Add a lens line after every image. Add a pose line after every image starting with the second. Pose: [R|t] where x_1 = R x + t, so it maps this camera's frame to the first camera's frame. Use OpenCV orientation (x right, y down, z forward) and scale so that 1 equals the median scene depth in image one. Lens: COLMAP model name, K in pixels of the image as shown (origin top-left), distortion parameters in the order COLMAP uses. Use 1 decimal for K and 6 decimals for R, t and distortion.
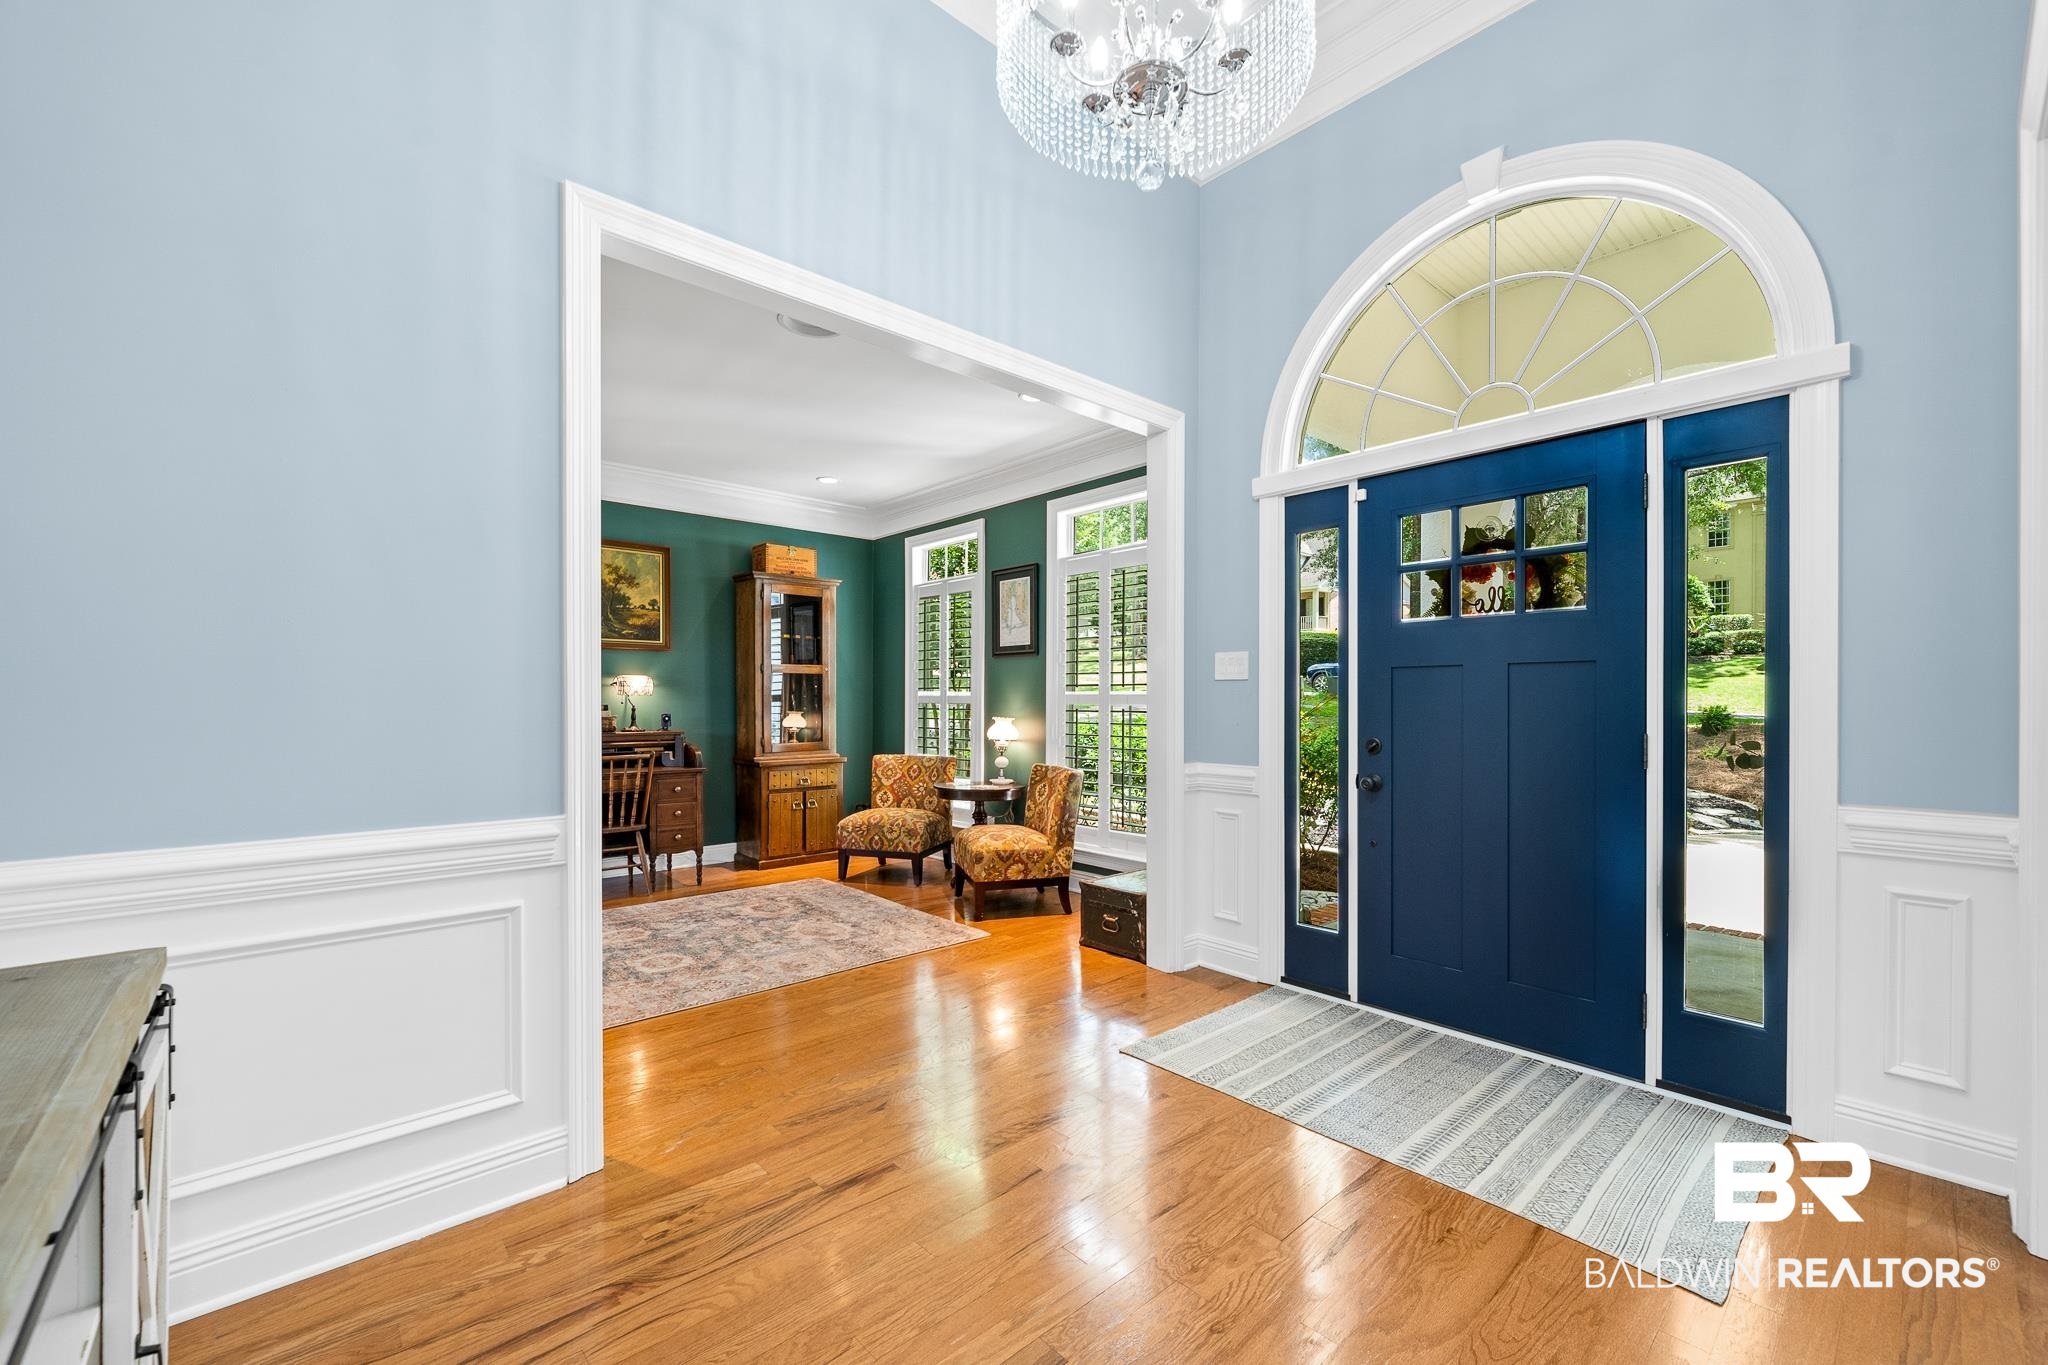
lens RADIAL K [[822.7, 0, 1037.9], [0, 822.7, 702.8], [0, 0, 1]] dist [-0.000576, -0.000193]
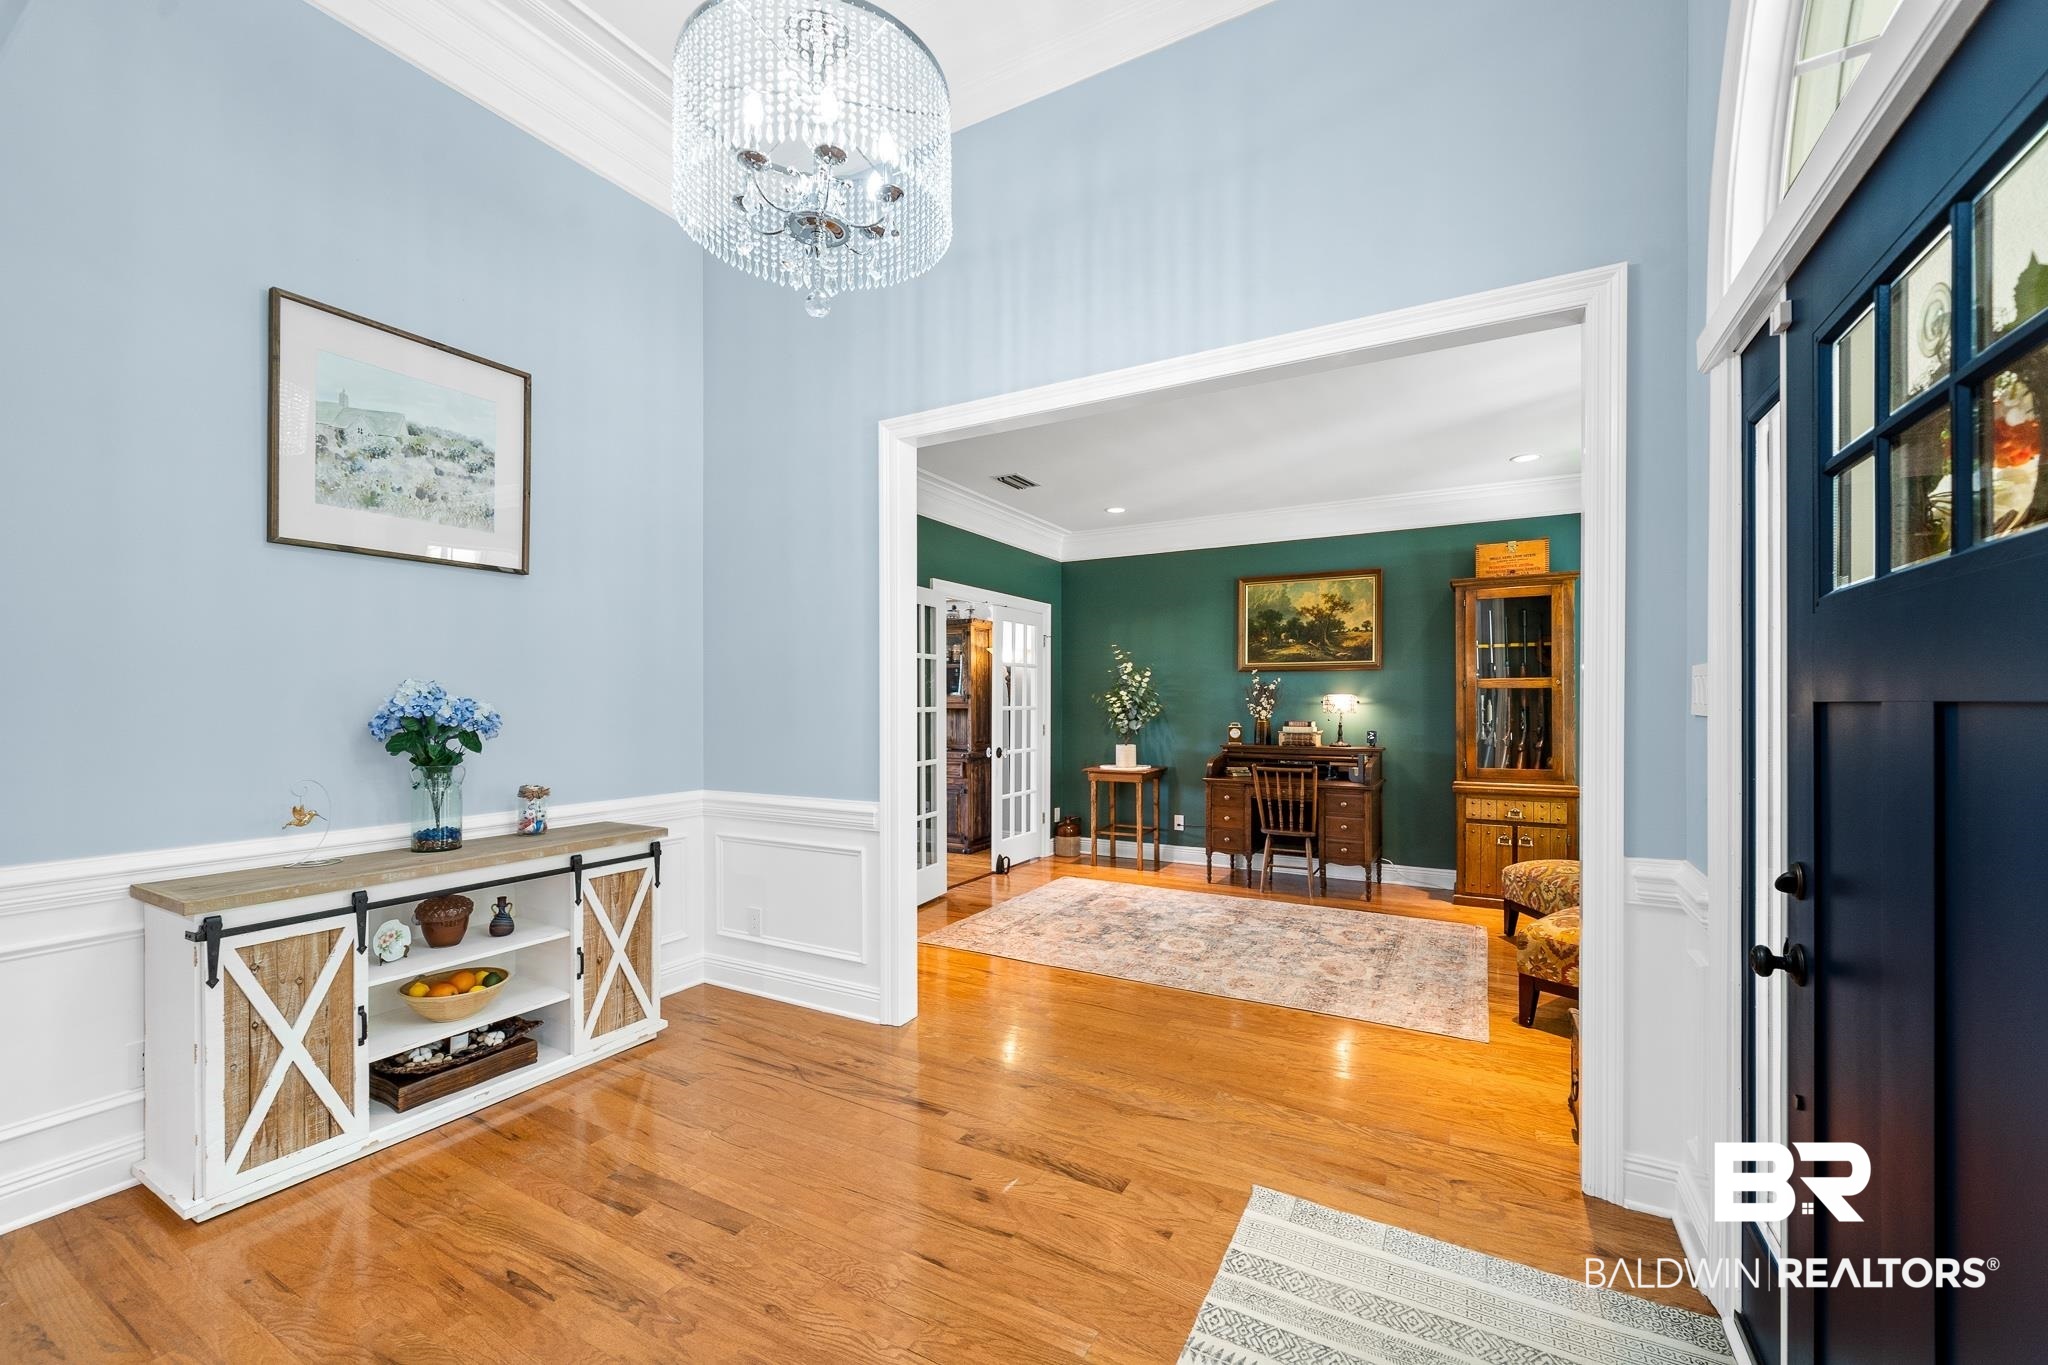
lens RADIAL K [[822.7, 0, 1037.9], [0, 822.7, 702.8], [0, 0, 1]] dist [-0.000576, -0.000193]
pose [[0.326003, 0.003431, -0.945363, 0.492680], [-0.000051, 0.999993, 0.003611, -0.032407], [0.945369, -0.001129, 0.326001, 0.336984]]
